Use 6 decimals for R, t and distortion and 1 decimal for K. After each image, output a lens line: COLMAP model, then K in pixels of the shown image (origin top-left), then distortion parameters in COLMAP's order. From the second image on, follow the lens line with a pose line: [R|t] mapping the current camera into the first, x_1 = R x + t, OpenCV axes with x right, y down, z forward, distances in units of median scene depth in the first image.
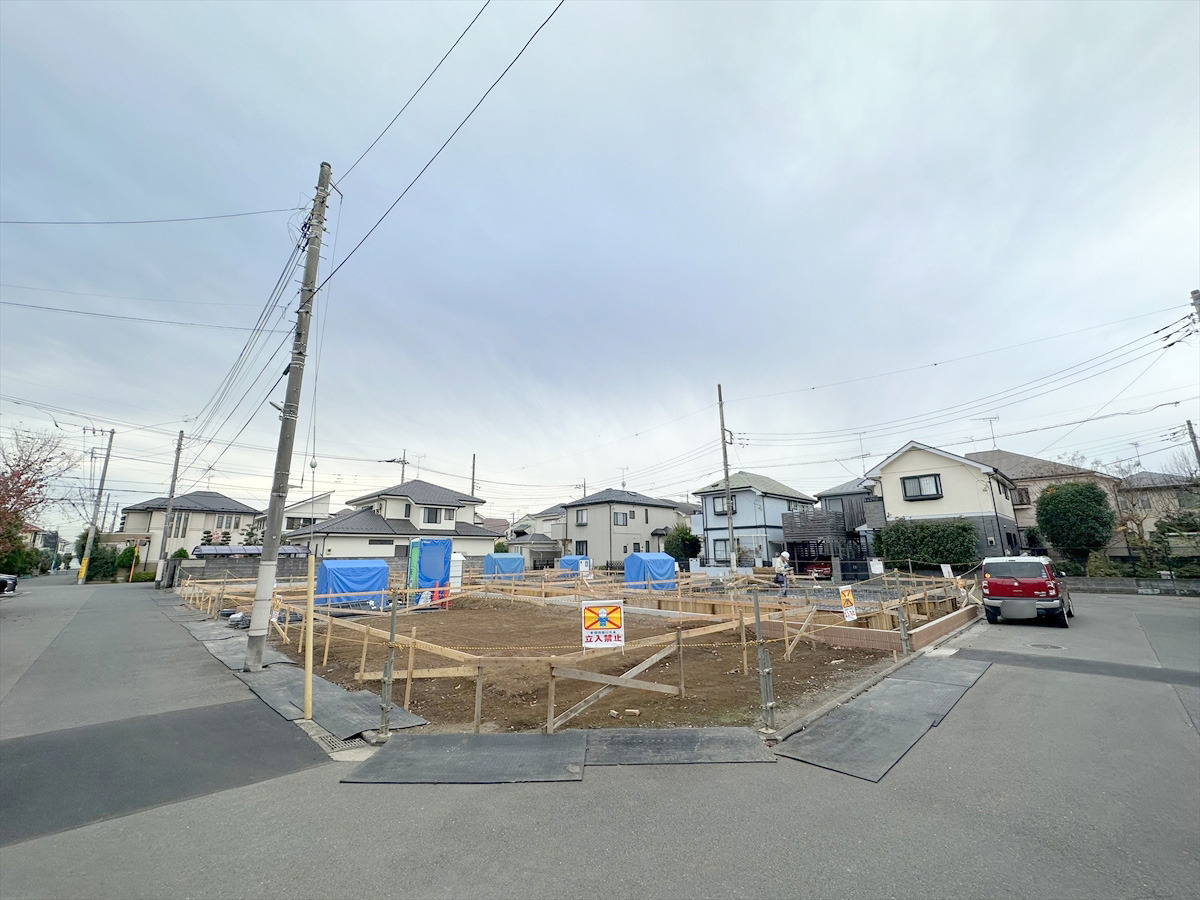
lens RADIAL K [[477.4, 0, 600.6], [0, 477.4, 449.5], [0, 0, 1]] dist [-0.001473, 0.000458]
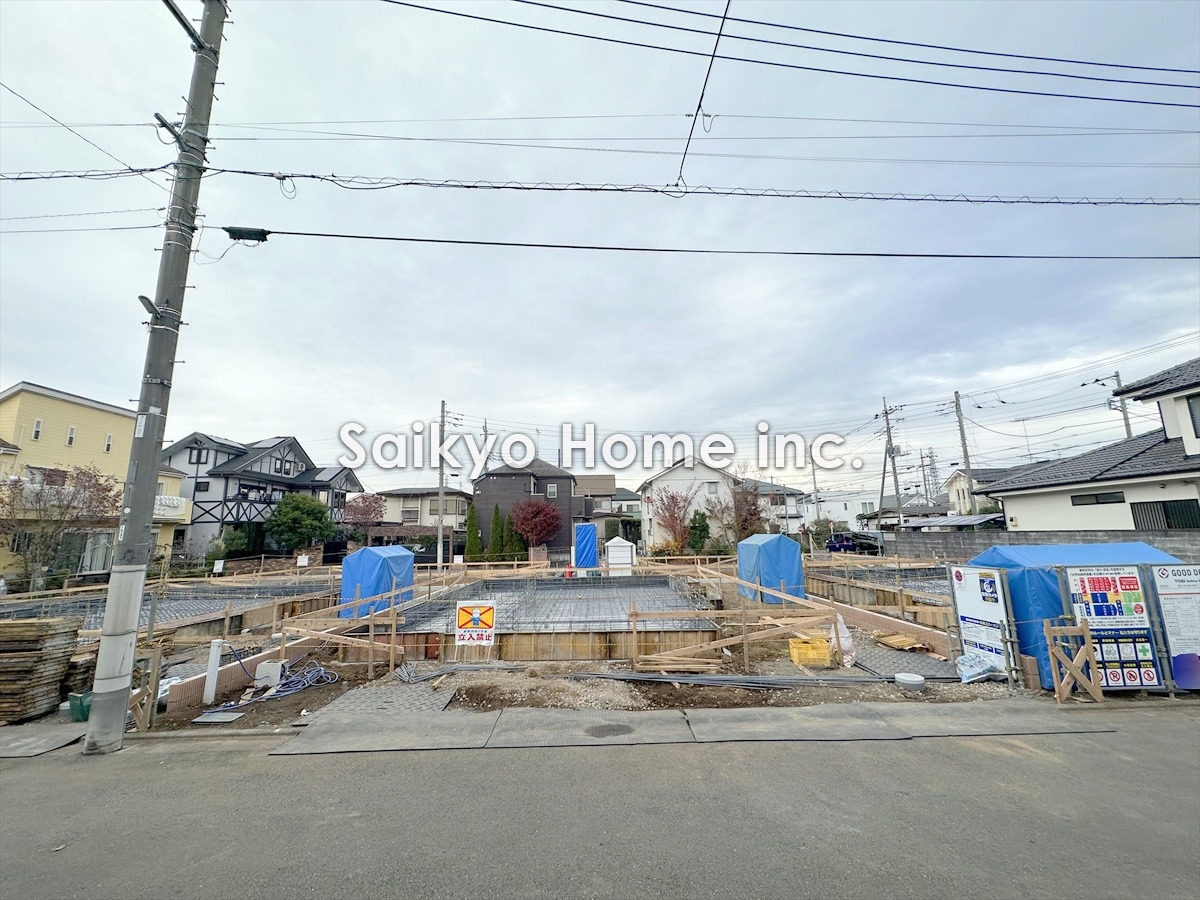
lens RADIAL K [[477.4, 0, 599.4], [0, 477.4, 448.9], [0, 0, 1]] dist [-0.001473, 0.000458]
pose [[-0.679634, -0.106558, -0.725770, 0.293158], [0.186943, 0.931565, -0.311832, 0.251795], [0.709330, -0.347609, -0.613203, 1.187719]]
